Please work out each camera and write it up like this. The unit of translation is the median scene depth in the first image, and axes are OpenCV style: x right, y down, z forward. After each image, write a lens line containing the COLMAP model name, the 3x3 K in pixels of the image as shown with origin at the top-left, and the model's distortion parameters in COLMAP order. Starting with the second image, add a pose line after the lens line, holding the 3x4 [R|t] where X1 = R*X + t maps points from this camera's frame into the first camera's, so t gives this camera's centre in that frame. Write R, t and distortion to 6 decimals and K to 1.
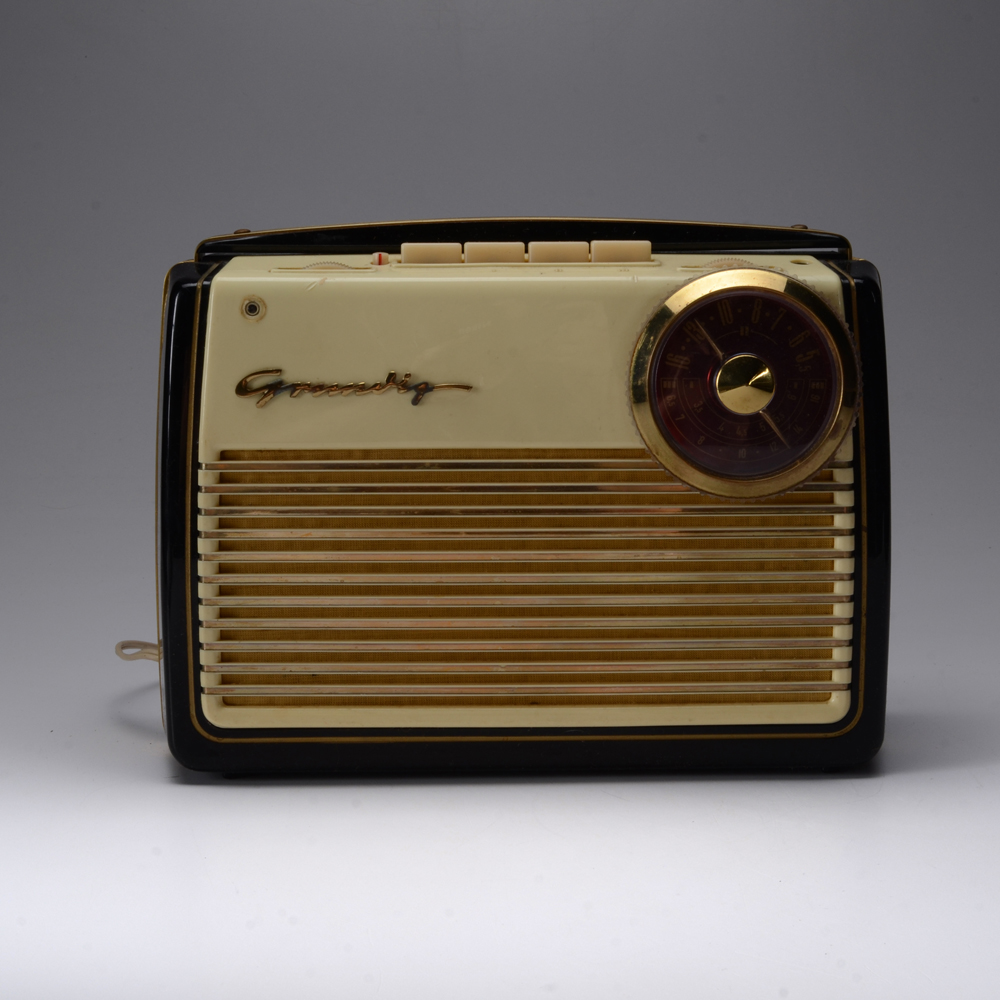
lens RADIAL K [[2046.0, 0, 499.4], [0, 2046.0, 503.8], [0, 0, 1]] dist [-0.075325, 0.000000]
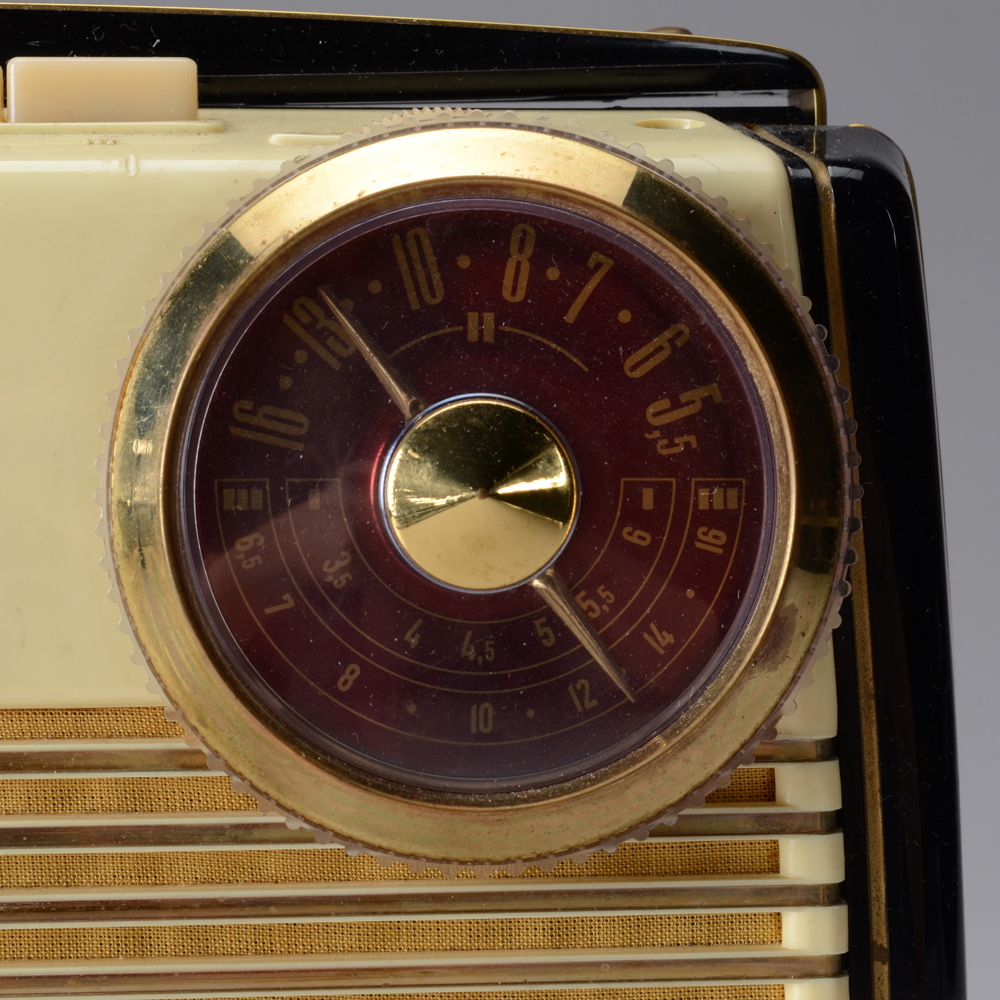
lens RADIAL K [[3291.7, 0, 499.8], [0, 3291.7, 504.4], [0, 0, 1]] dist [0.098298, 0.000000]
pose [[0.998996, -0.008420, 0.044000, 0.099908], [0.012575, 0.995395, -0.095030, -0.009284], [-0.042997, 0.095488, 0.994502, 0.496734]]
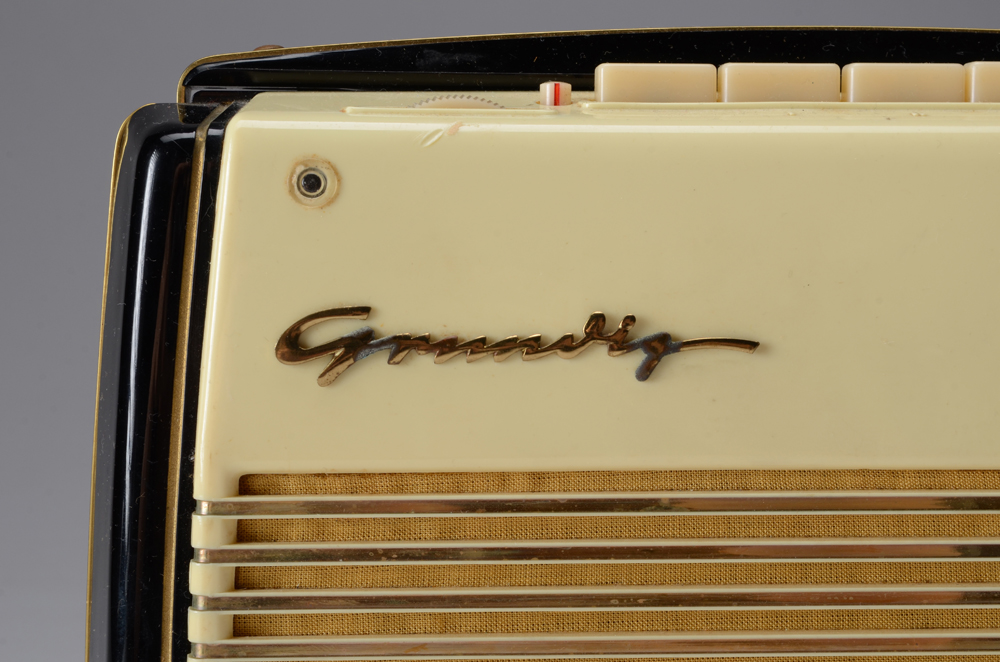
lens RADIAL K [[2110.1, 0, 478.2], [0, 2110.1, 311.7], [0, 0, 1]] dist [0.085520, 0.000000]
pose [[0.997377, 0.003064, 0.072311, -0.117122], [0.005005, 0.993792, -0.111138, -0.008522], [-0.072203, 0.111208, 0.991171, 0.497264]]
